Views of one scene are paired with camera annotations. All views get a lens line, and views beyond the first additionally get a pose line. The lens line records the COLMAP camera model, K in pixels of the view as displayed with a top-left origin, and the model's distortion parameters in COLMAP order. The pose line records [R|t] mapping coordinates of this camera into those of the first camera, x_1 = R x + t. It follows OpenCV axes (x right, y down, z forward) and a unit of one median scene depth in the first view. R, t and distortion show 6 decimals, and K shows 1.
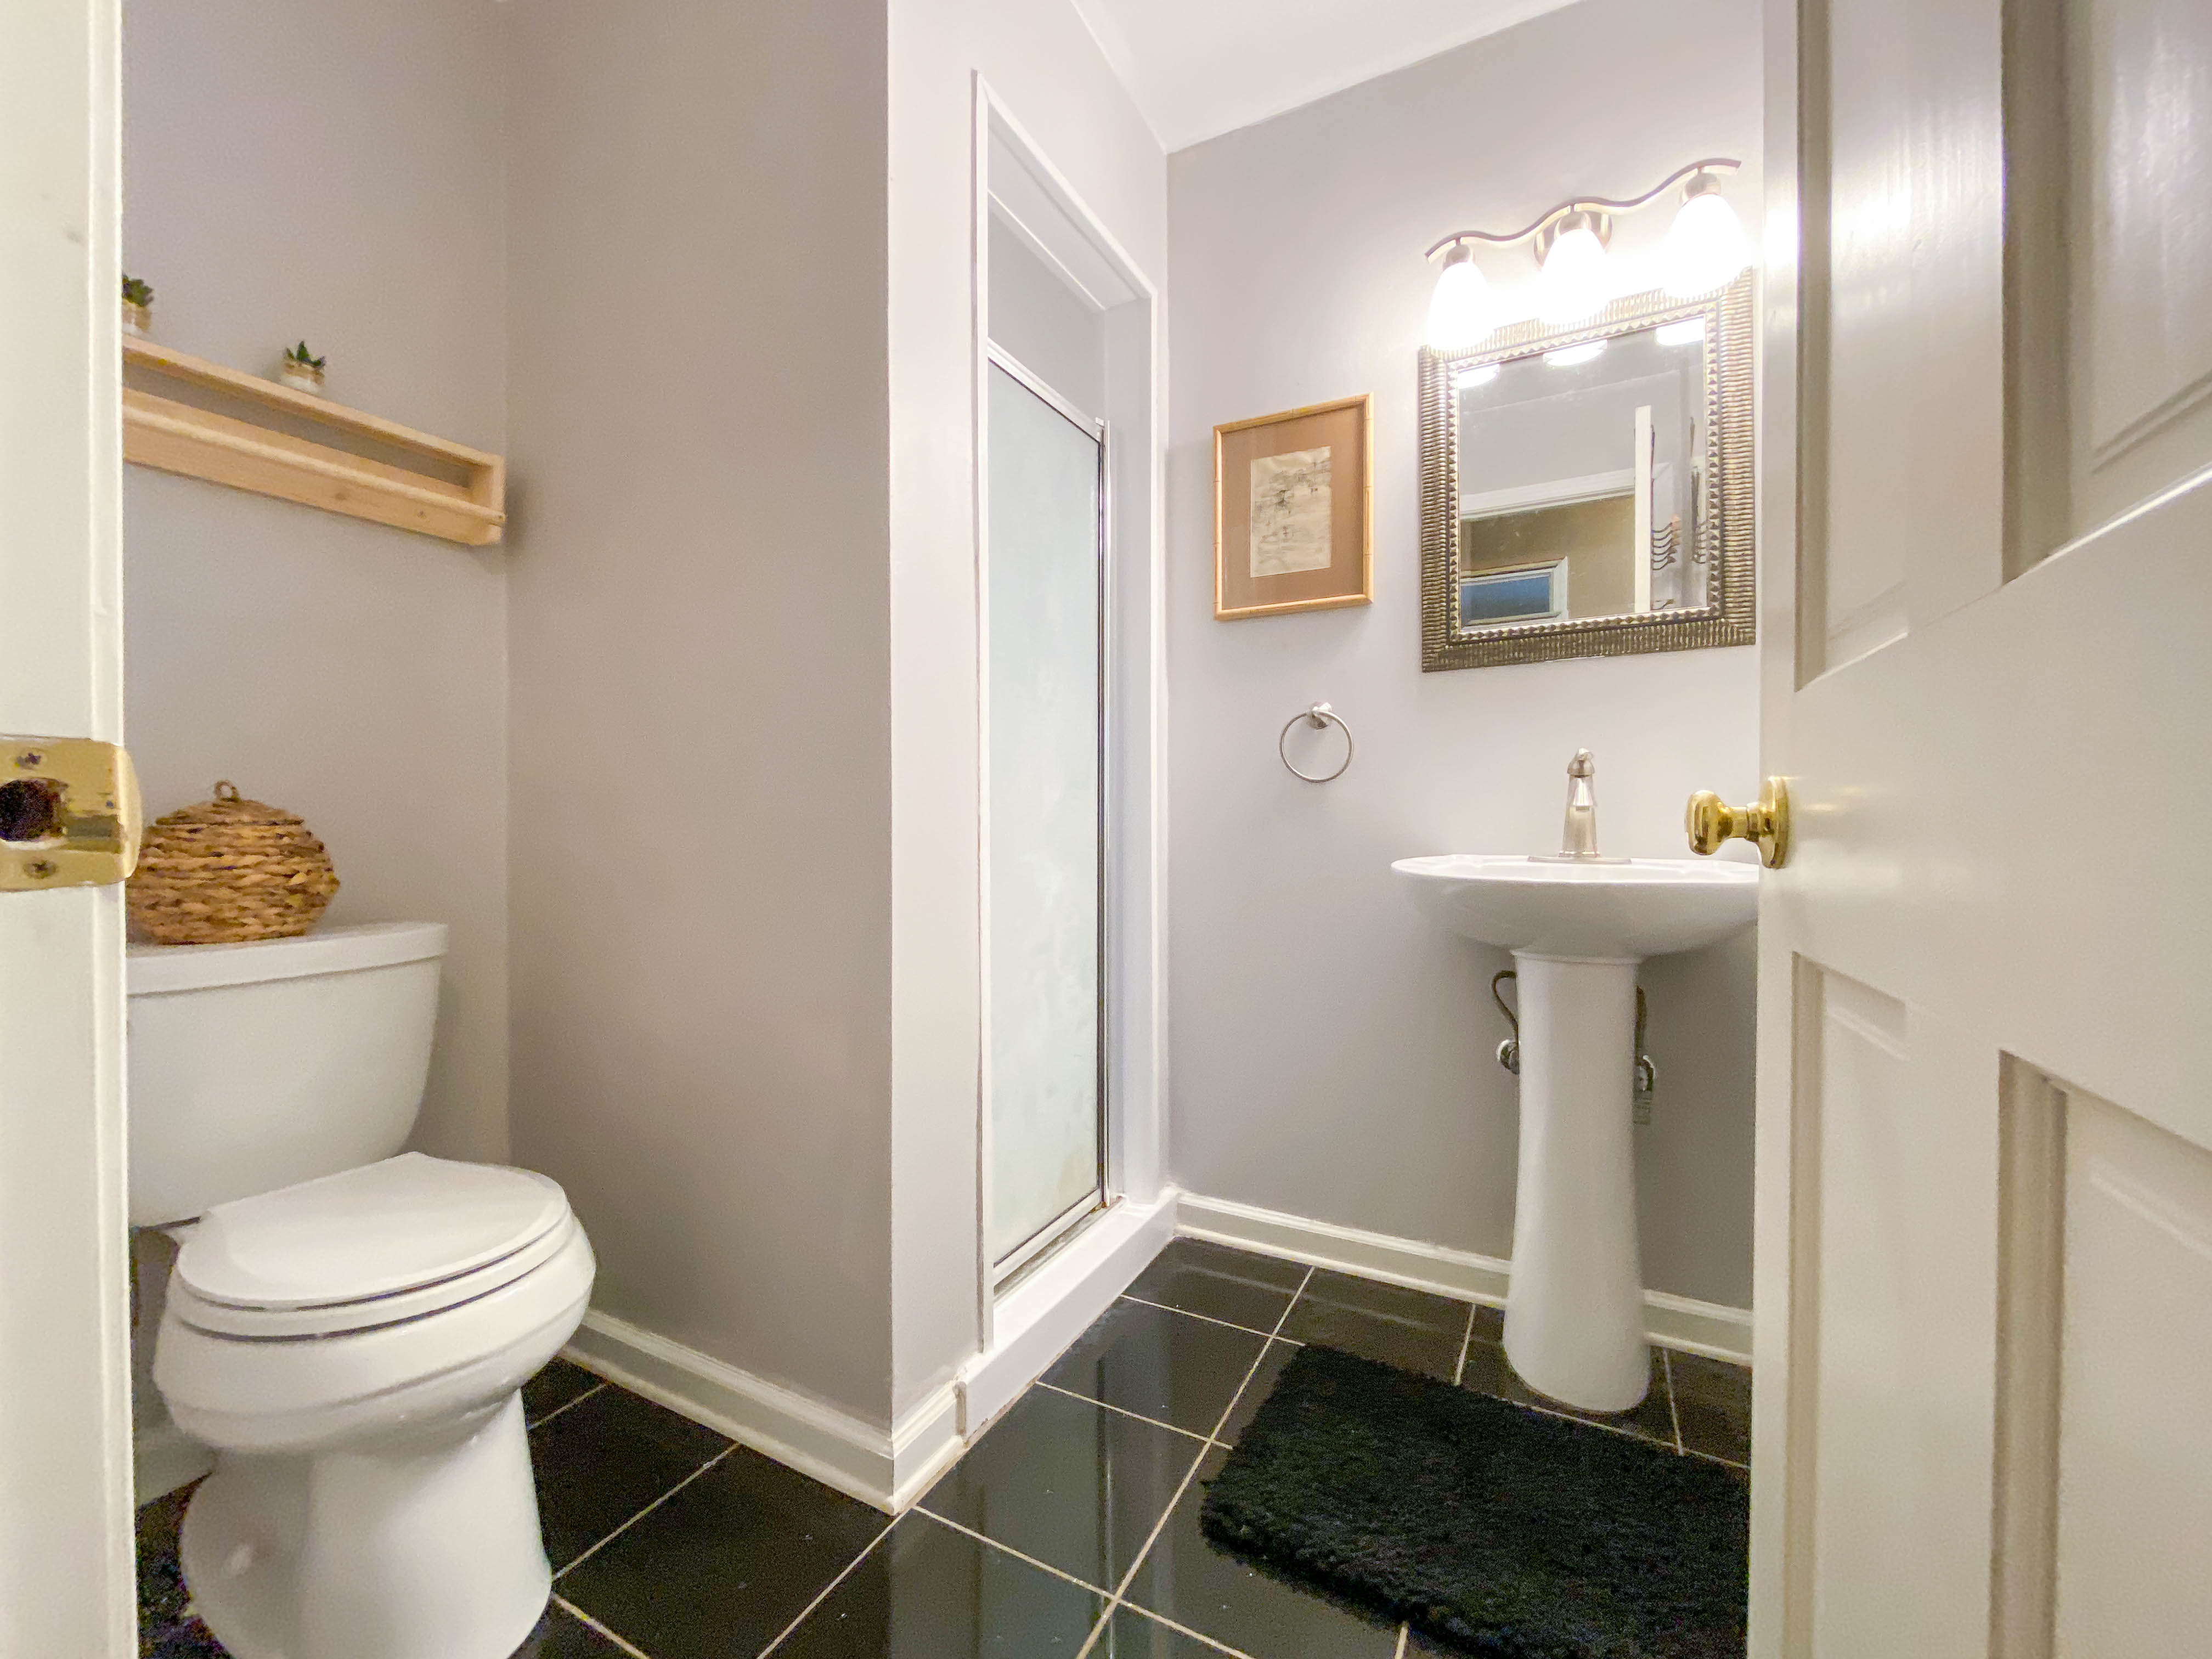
lens RADIAL K [[830.3, 0, 1106.0], [0, 830.3, 829.5], [0, 0, 1]] dist [0.001306, -0.000050]
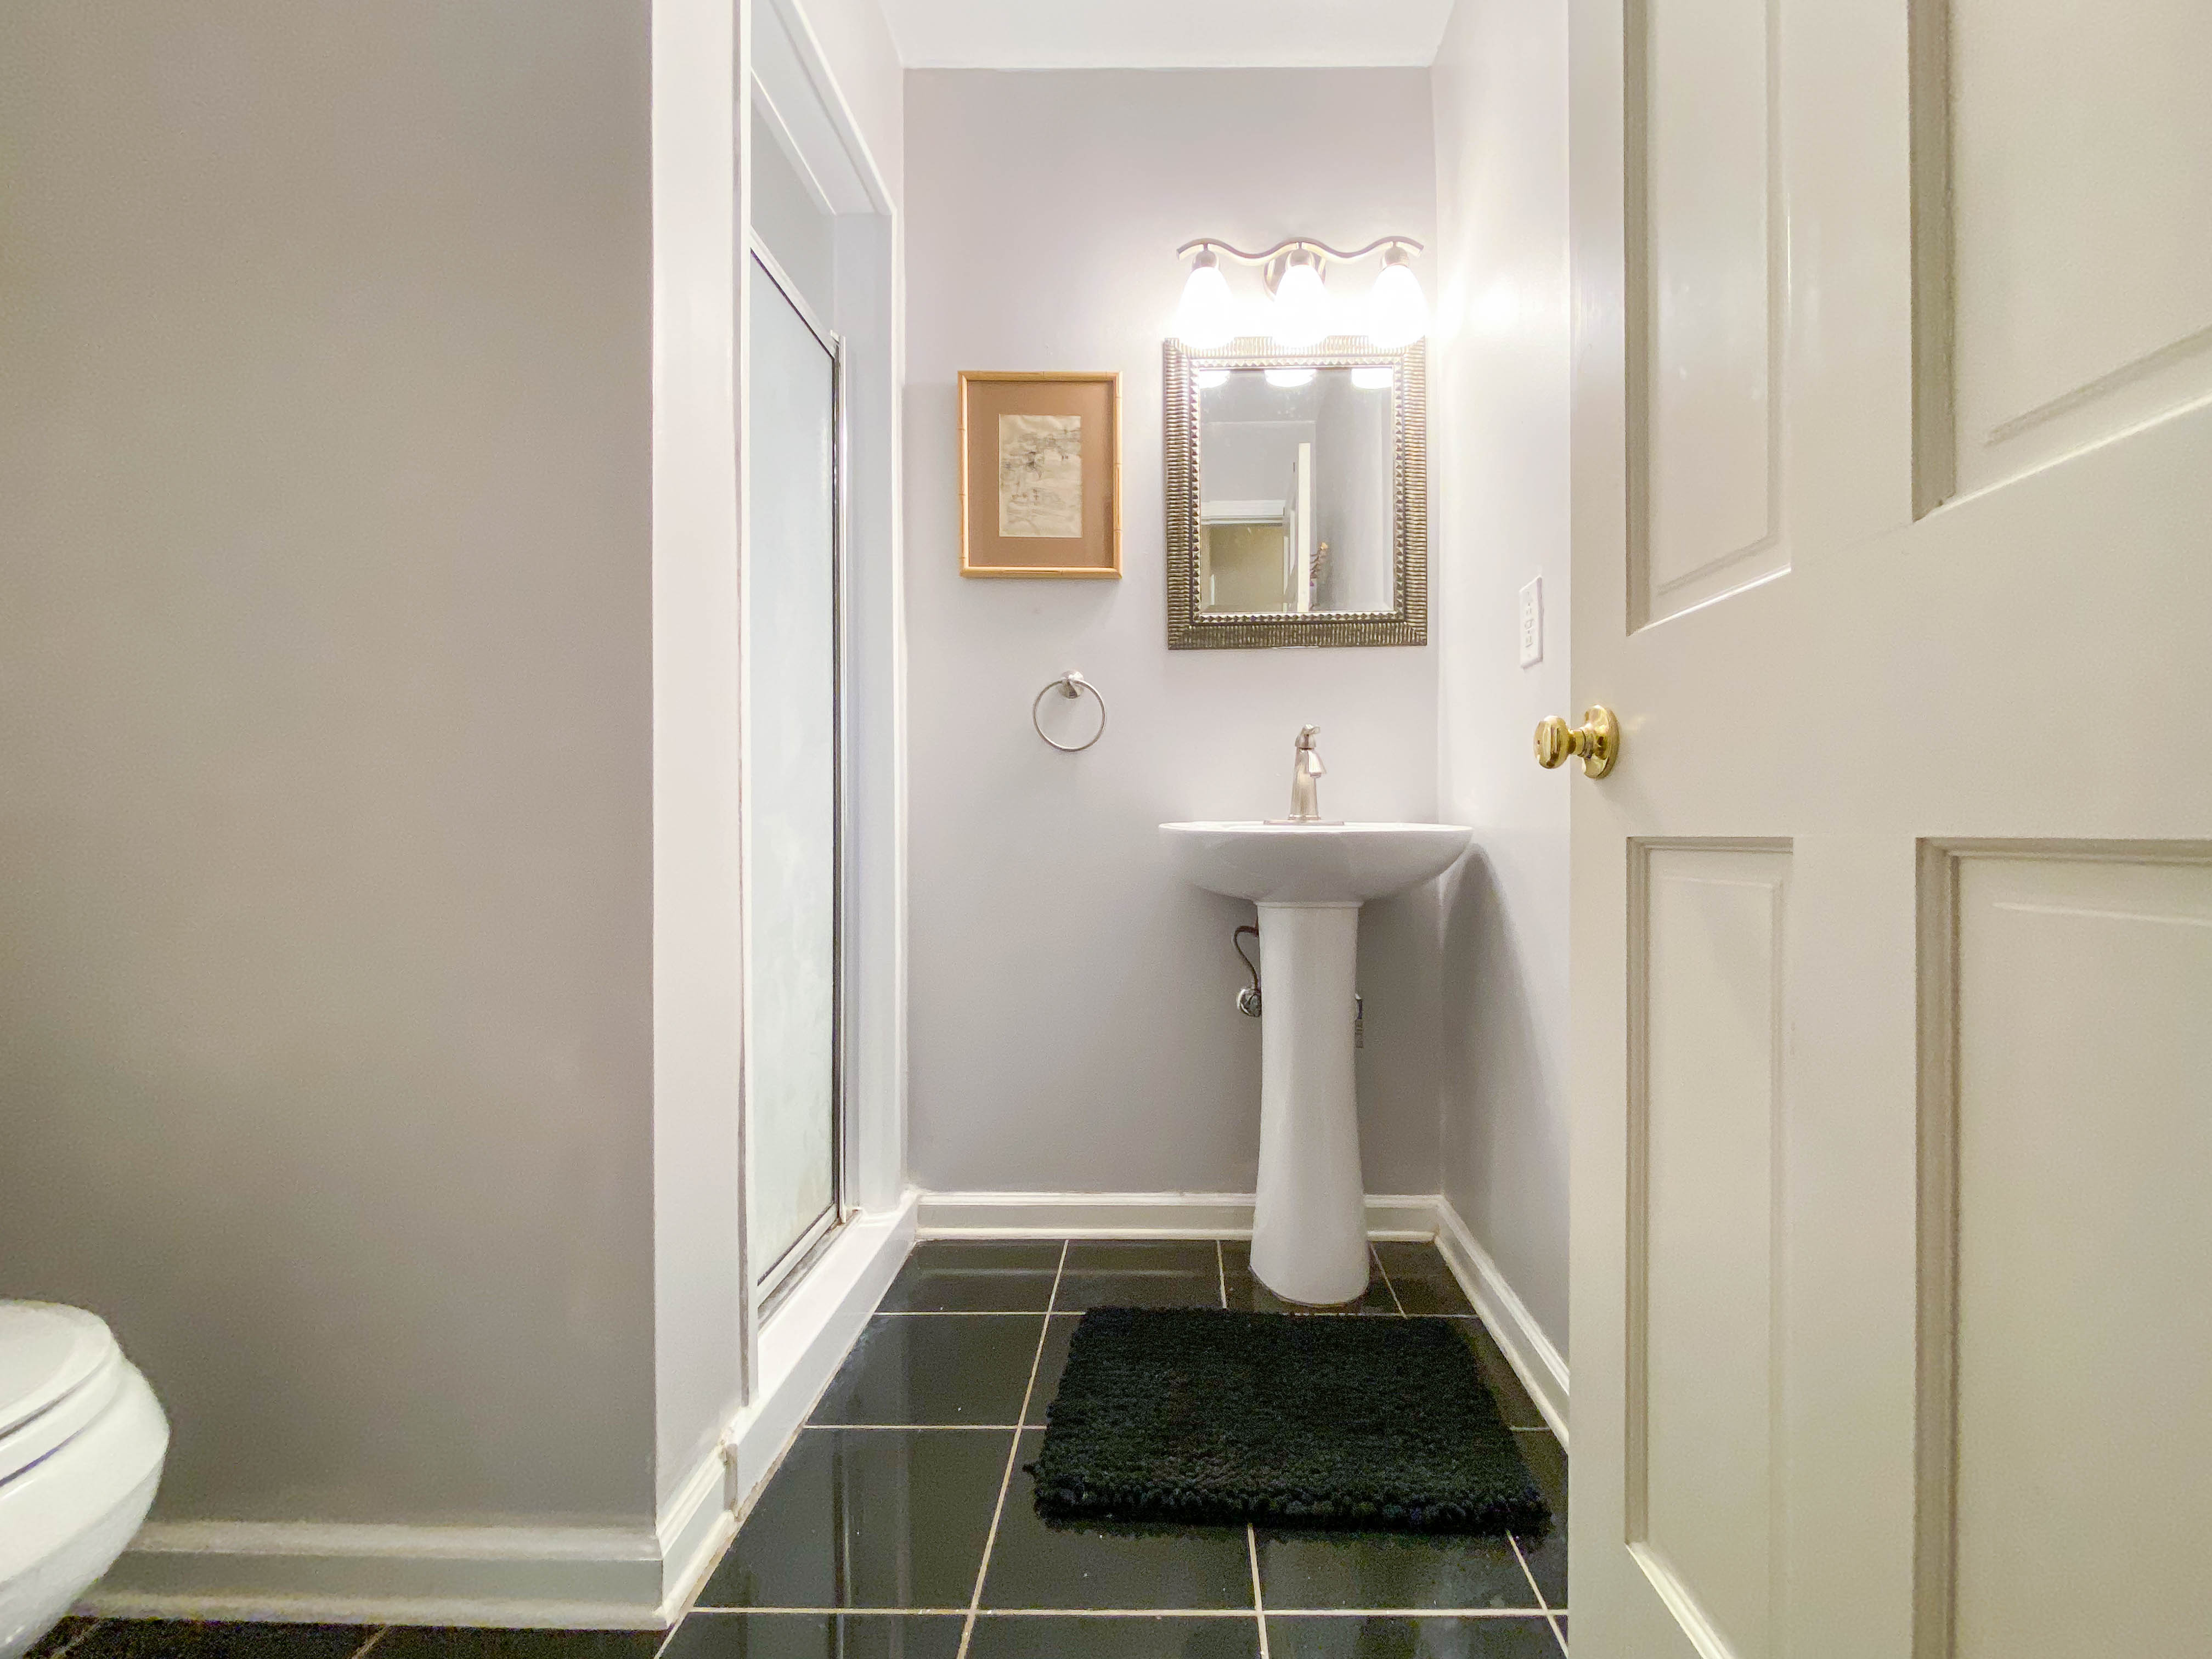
lens RADIAL K [[873.6, 0, 1106.0], [0, 873.6, 829.5], [0, 0, 1]] dist [0.010474, -0.008433]
pose [[0.903187, 0.003220, 0.429235, -0.172750], [0.000554, 0.999962, -0.008668, 0.051479], [-0.429247, 0.008067, 0.903151, 0.042014]]
